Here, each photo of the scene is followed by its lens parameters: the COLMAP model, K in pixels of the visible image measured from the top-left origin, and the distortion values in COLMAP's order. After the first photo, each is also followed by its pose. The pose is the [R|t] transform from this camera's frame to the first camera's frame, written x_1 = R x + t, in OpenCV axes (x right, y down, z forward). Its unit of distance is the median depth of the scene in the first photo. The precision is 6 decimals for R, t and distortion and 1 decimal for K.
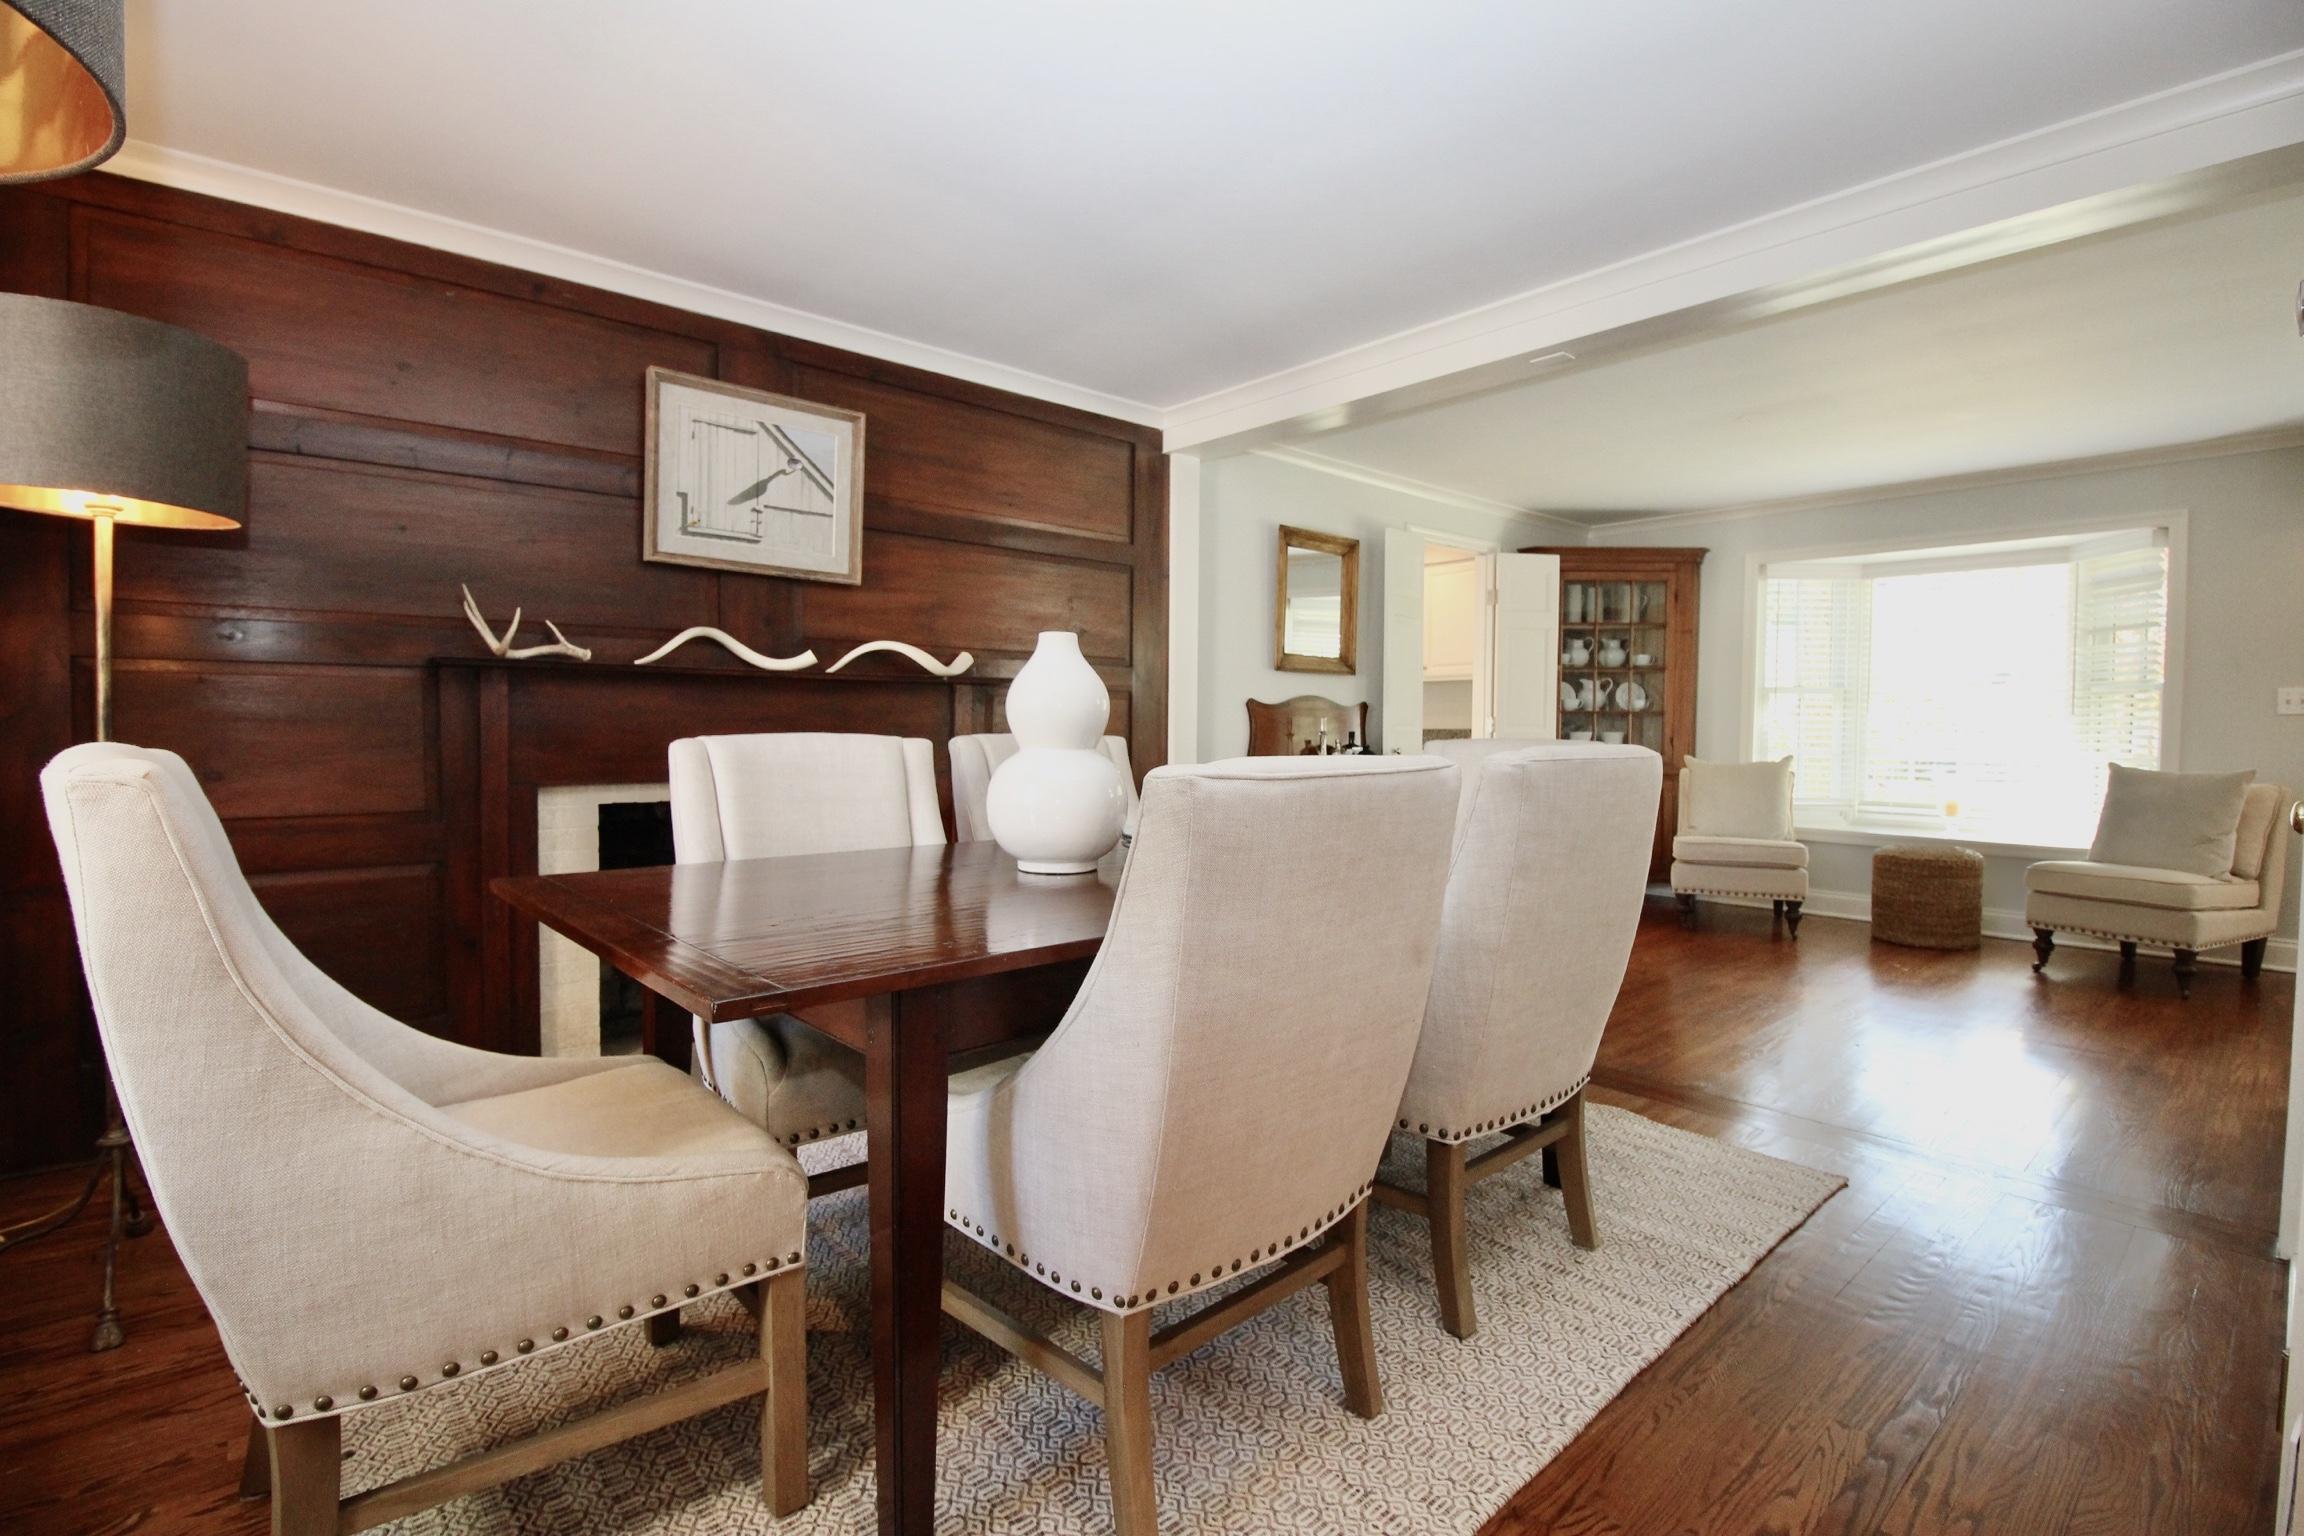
lens RADIAL K [[1065.0, 0, 1141.8], [0, 1065.0, 754.1], [0, 0, 1]] dist [-0.011012, -0.003513]
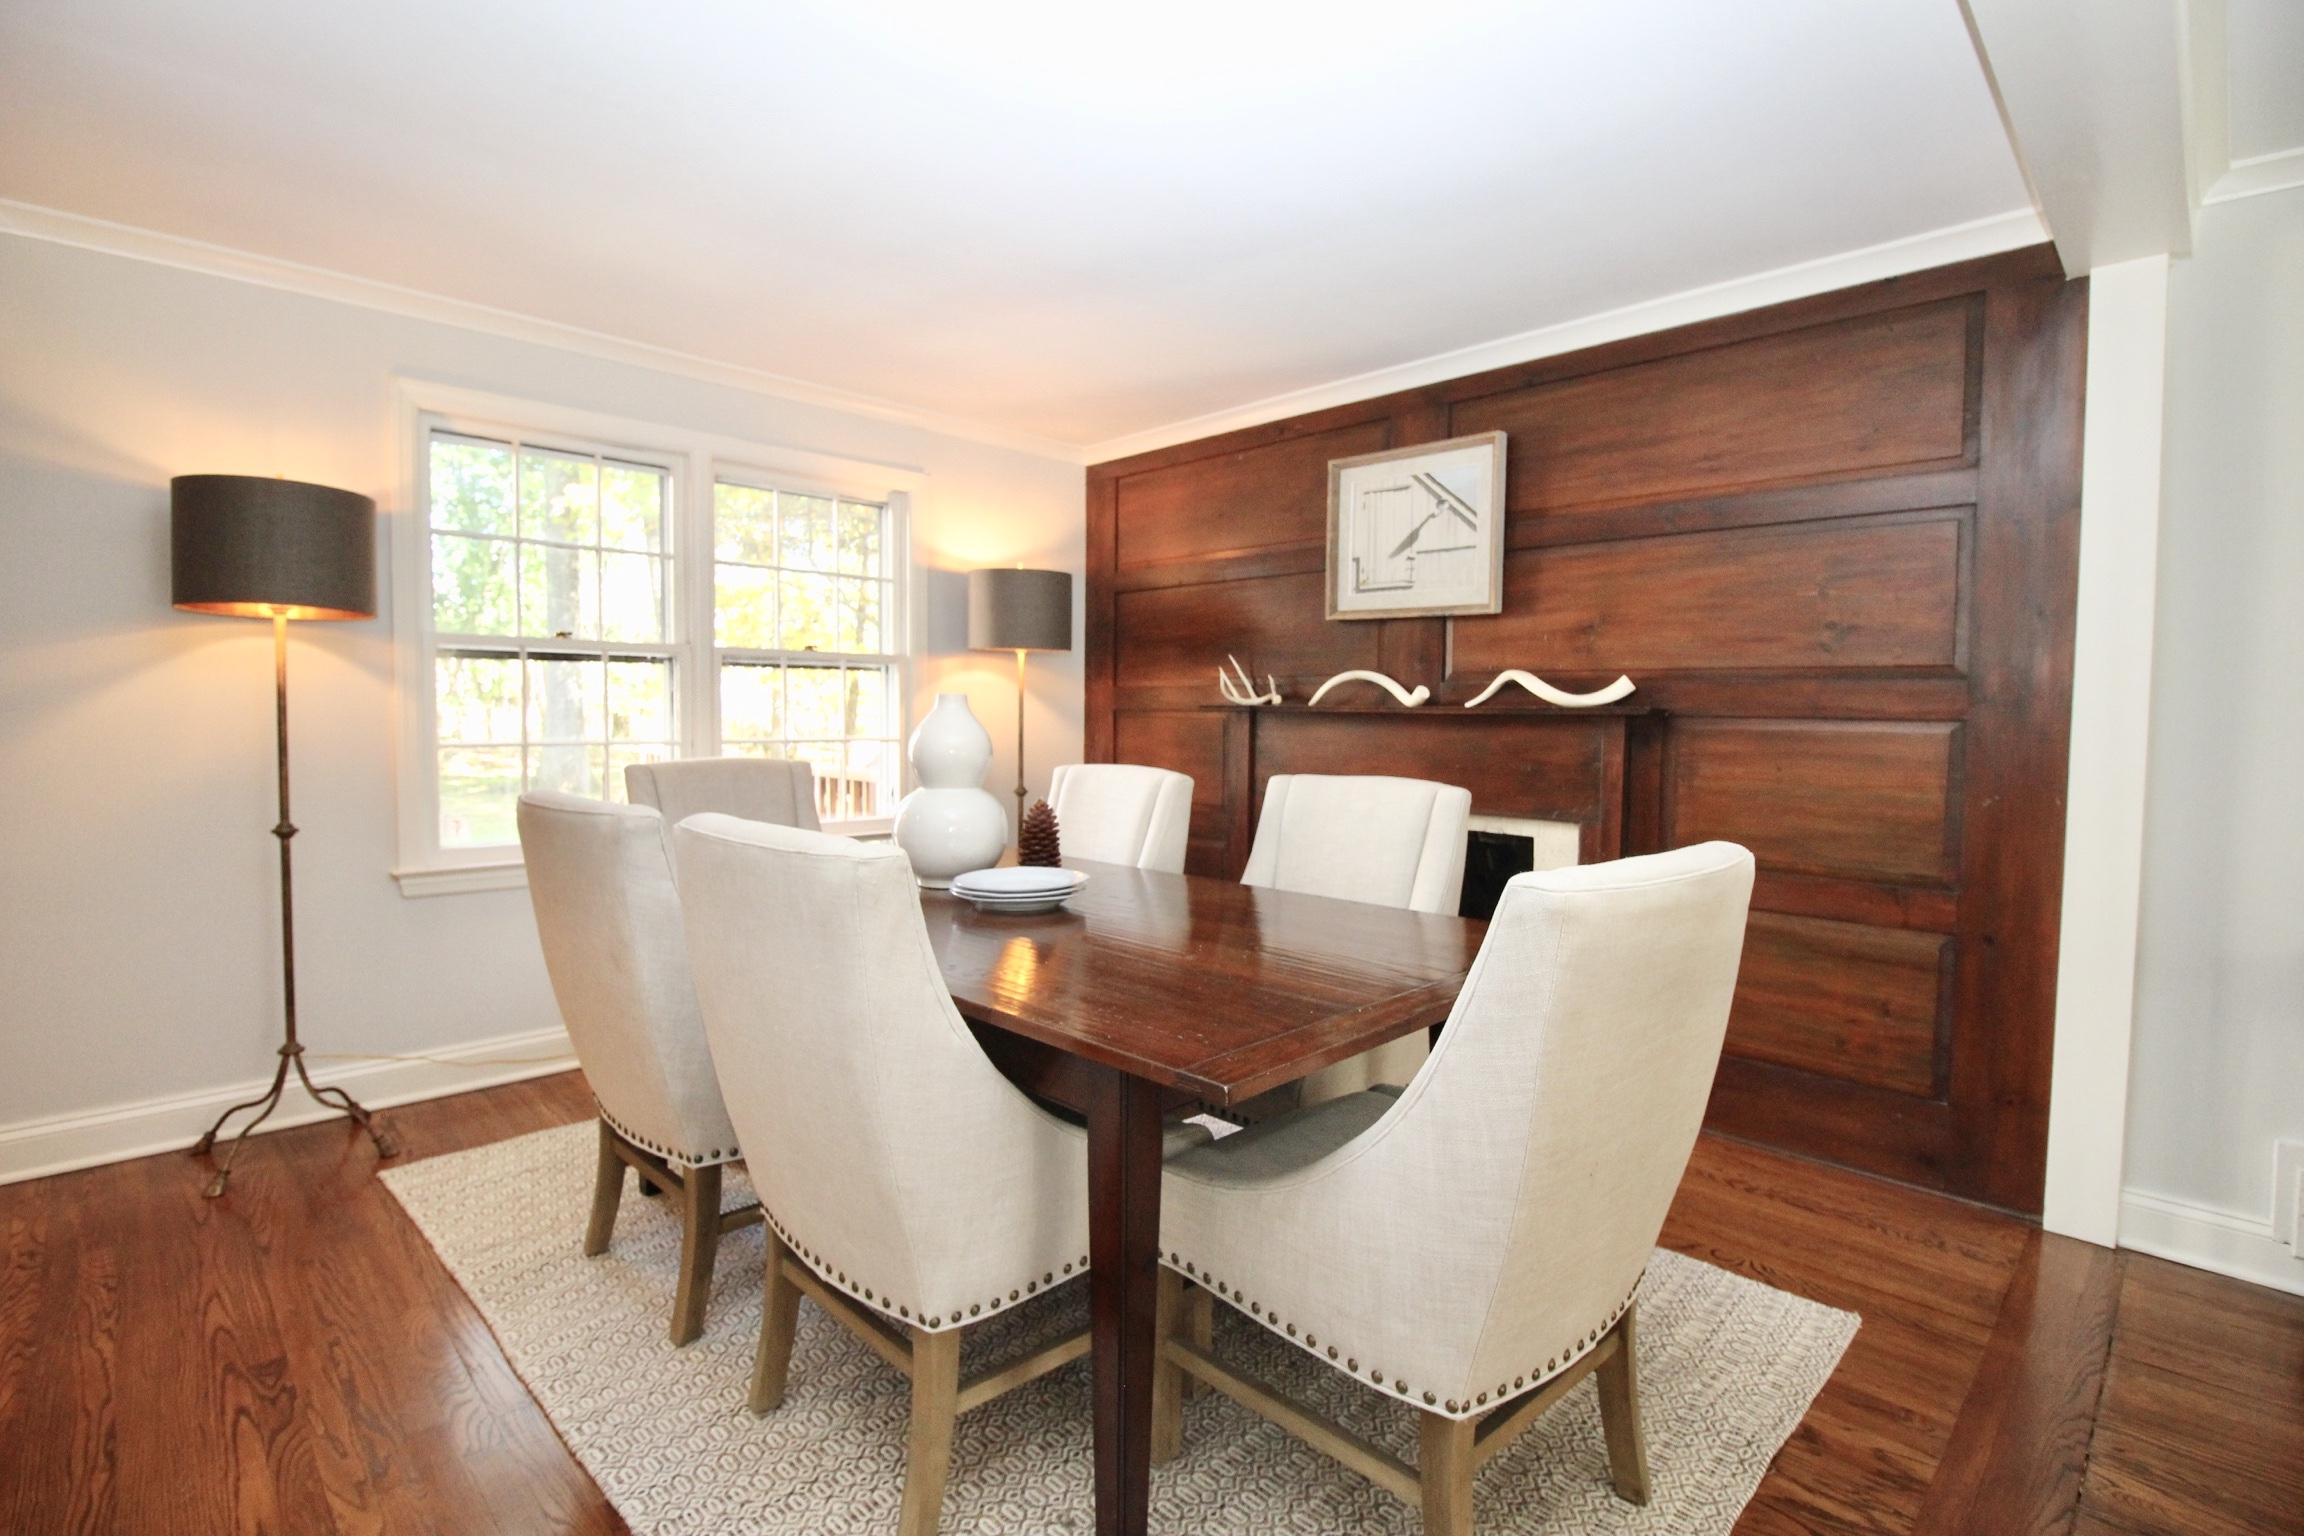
lens RADIAL K [[1065.0, 0, 1147.9], [0, 1065.0, 768.6], [0, 0, 1]] dist [-0.011012, -0.003513]
pose [[0.043033, 0.047005, -0.997967, 0.703297], [-0.039414, 0.998195, 0.045317, -0.054055], [0.998296, 0.037384, 0.044808, 0.684071]]
